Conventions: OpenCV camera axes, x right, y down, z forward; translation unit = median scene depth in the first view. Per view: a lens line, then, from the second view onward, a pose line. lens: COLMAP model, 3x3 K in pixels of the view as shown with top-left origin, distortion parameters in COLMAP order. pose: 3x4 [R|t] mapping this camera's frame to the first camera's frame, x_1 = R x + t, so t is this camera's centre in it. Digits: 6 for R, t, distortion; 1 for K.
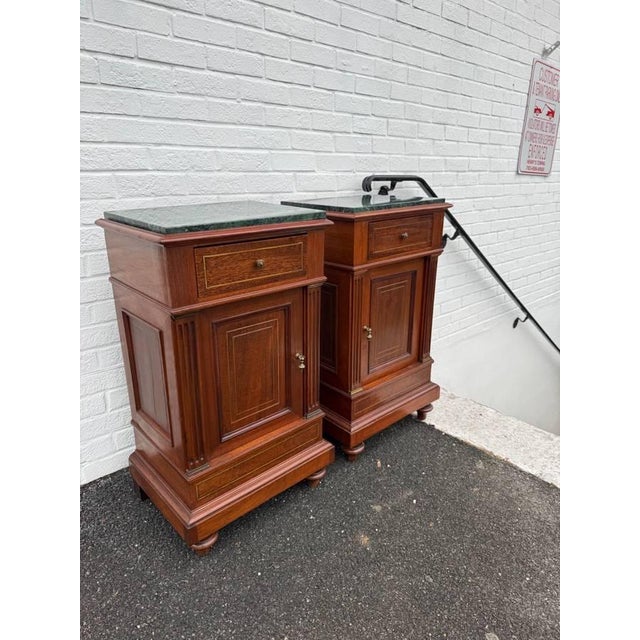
lens RADIAL K [[457.1, 0, 327.6], [0, 457.1, 319.0], [0, 0, 1]] dist [0.001048, -0.018221]
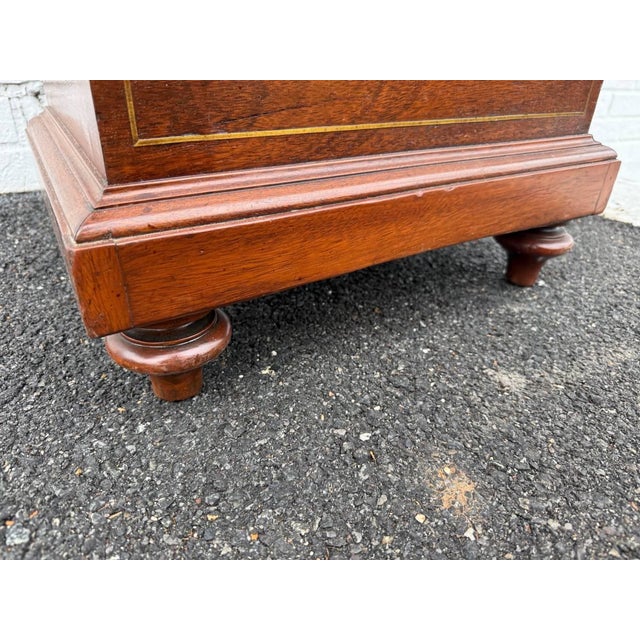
lens RADIAL K [[457.1, 0, 322.1], [0, 457.1, 322.1], [0, 0, 1]] dist [0.001048, -0.018221]
pose [[0.977133, 0.137279, -0.162377, 0.037181], [-0.100692, 0.971348, 0.215278, 0.316485], [0.187278, -0.194006, 0.962958, 0.688297]]
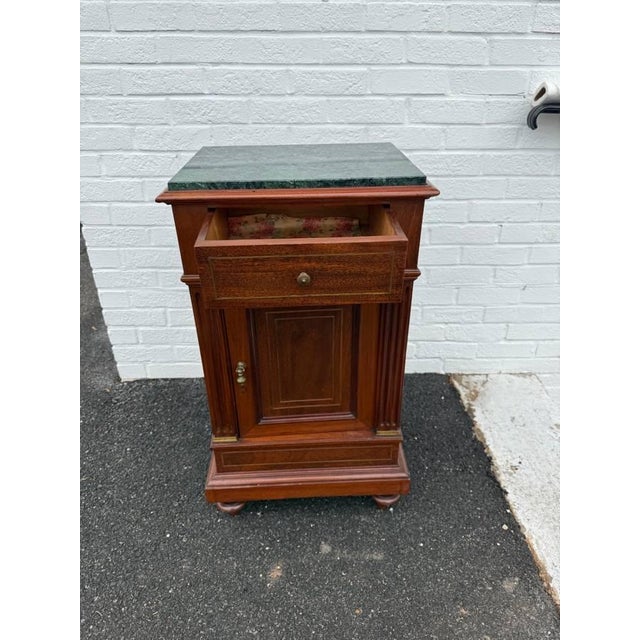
lens RADIAL K [[457.1, 0, 317.8], [0, 457.1, 316.1], [0, 0, 1]] dist [0.001048, -0.018221]
pose [[0.750076, 0.316092, -0.580923, 0.418034], [-0.204192, 0.946159, 0.251176, -0.168669], [0.629040, -0.069782, 0.774234, 0.374960]]
